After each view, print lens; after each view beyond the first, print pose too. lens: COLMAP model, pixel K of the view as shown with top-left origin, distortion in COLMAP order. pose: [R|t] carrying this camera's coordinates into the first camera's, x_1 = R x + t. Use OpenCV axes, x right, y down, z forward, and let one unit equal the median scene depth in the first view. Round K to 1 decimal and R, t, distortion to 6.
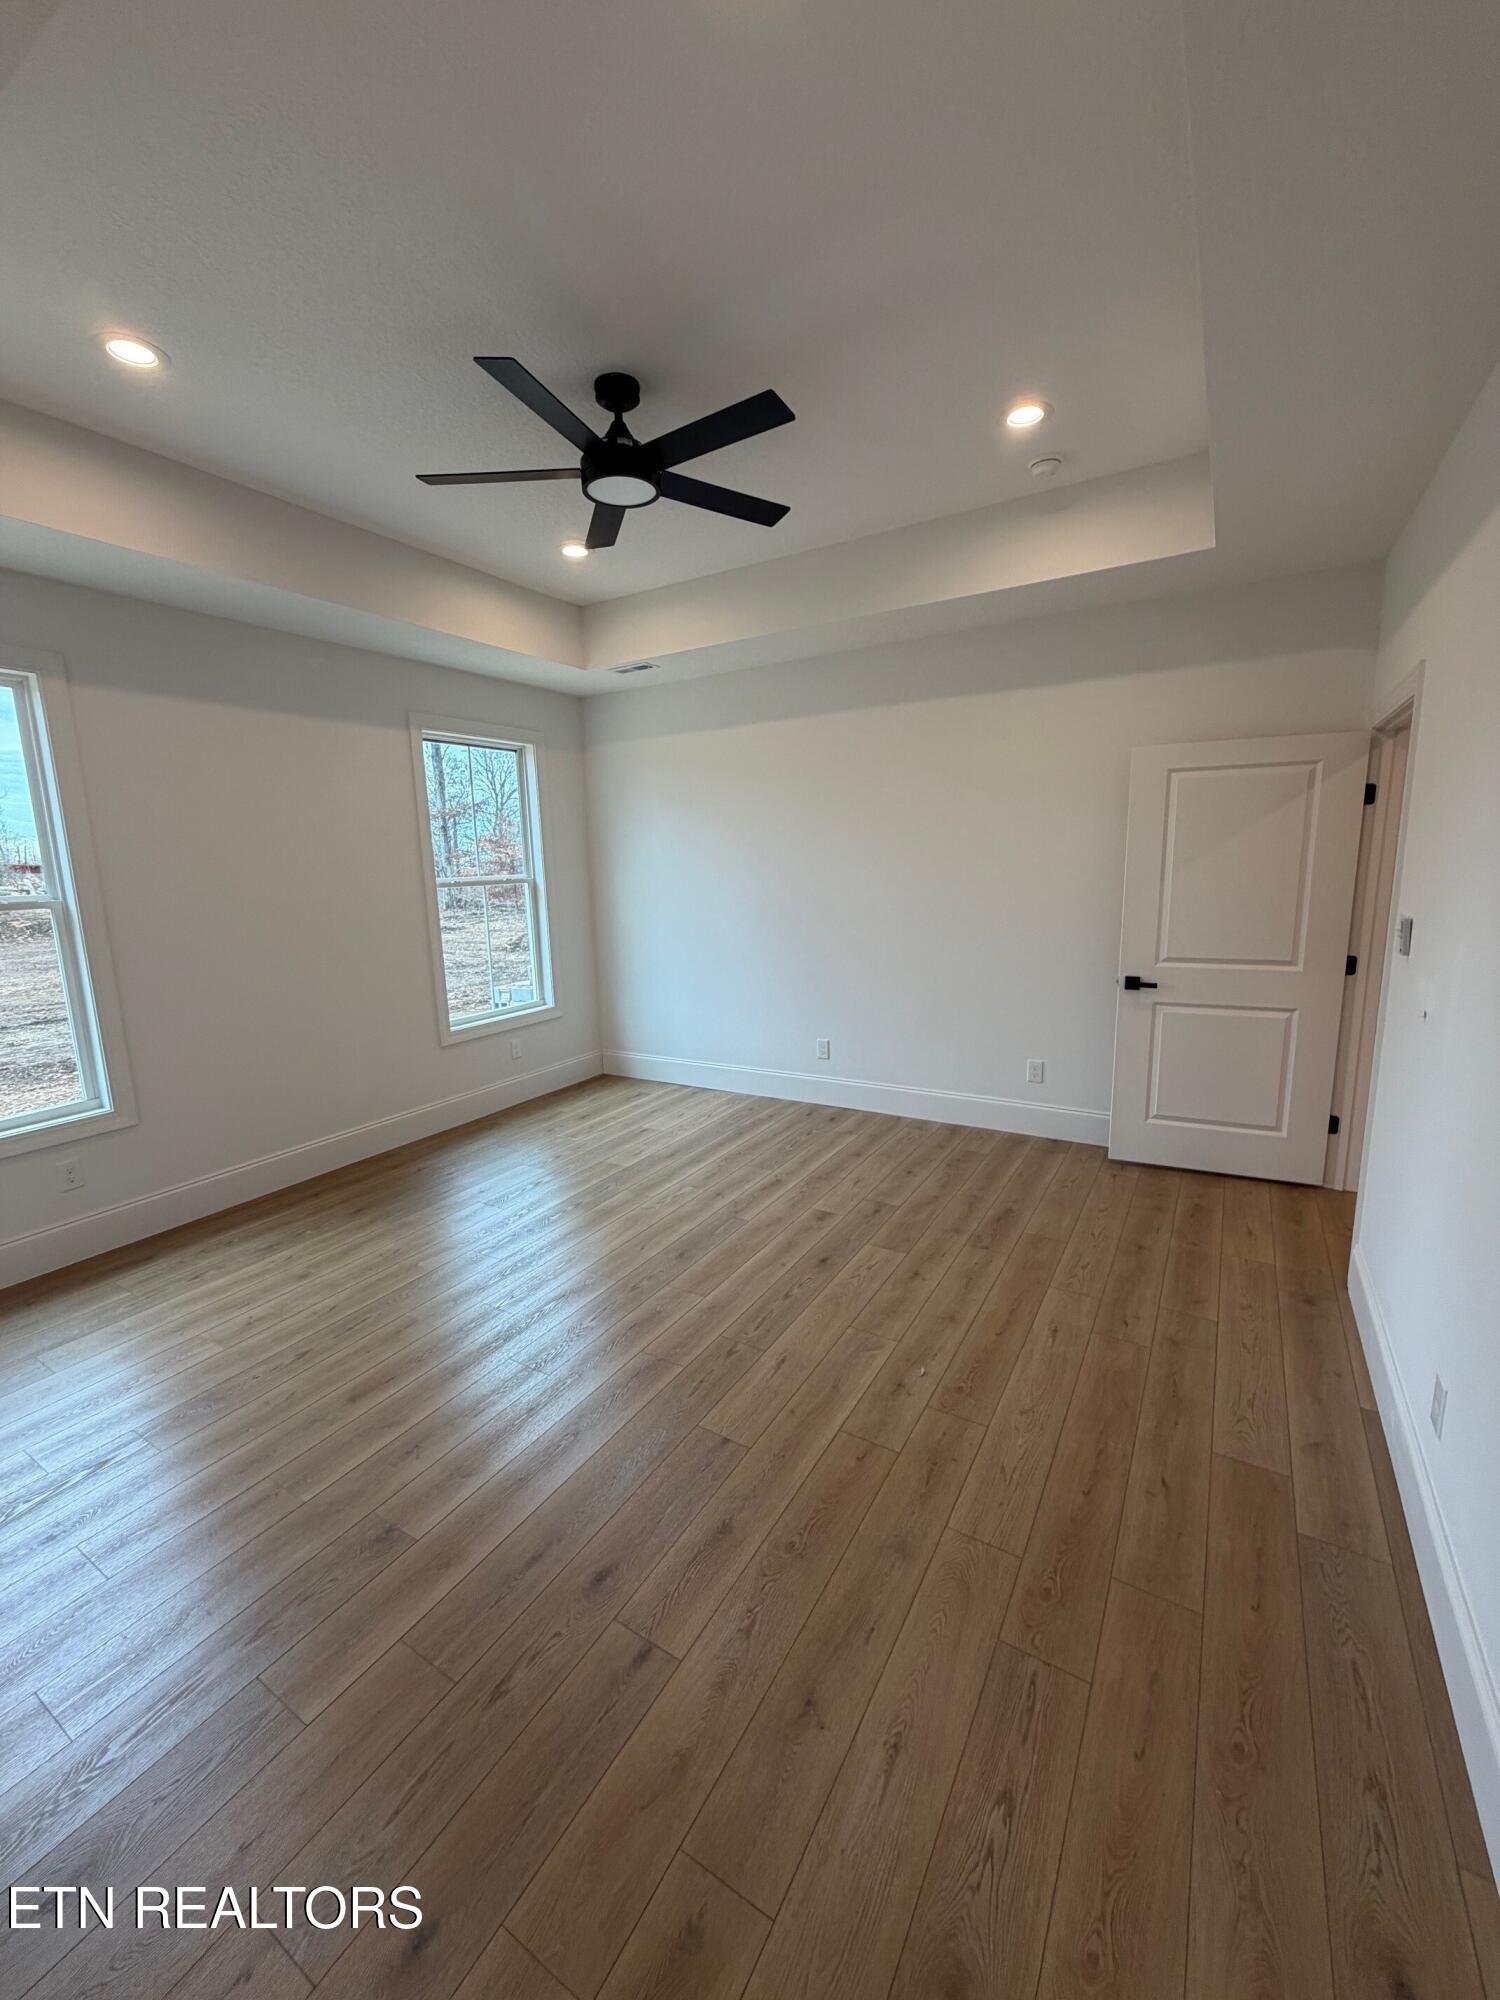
lens RADIAL K [[799.3, 0, 744.1], [0, 799.3, 1003.2], [0, 0, 1]] dist [0.014783, 0.000175]
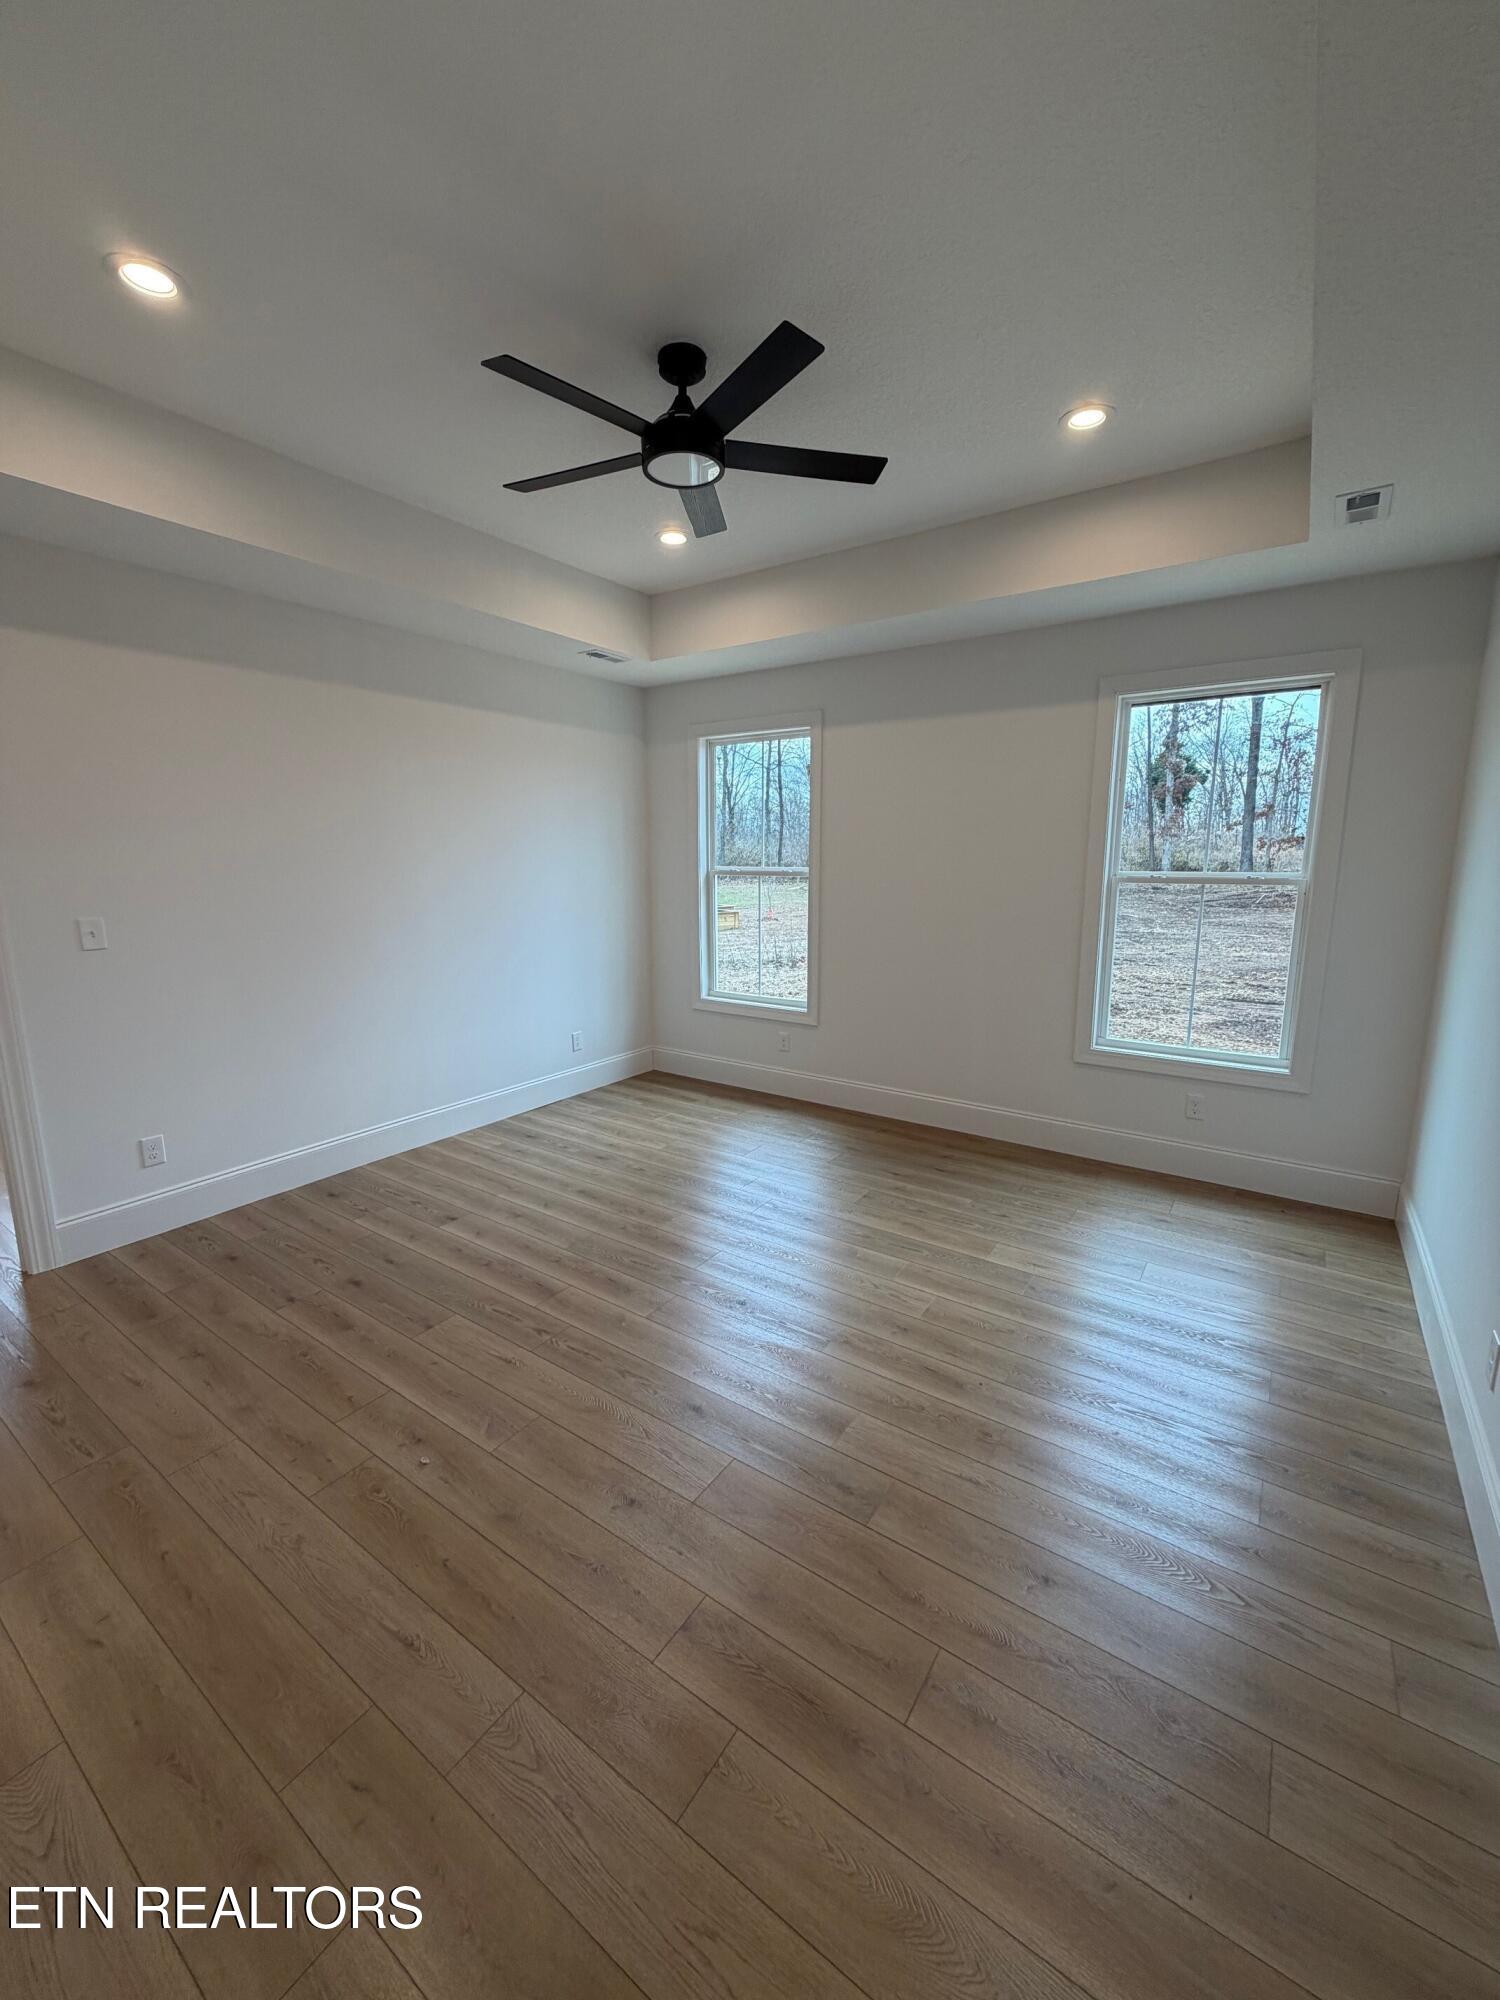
lens RADIAL K [[799.3, 0, 744.3], [0, 799.3, 987.2], [0, 0, 1]] dist [0.014783, 0.000175]
pose [[-0.064346, 0.197965, -0.978095, 0.913460], [-0.178337, 0.962067, 0.206454, -0.264355], [0.981863, 0.187715, -0.026601, 1.219750]]
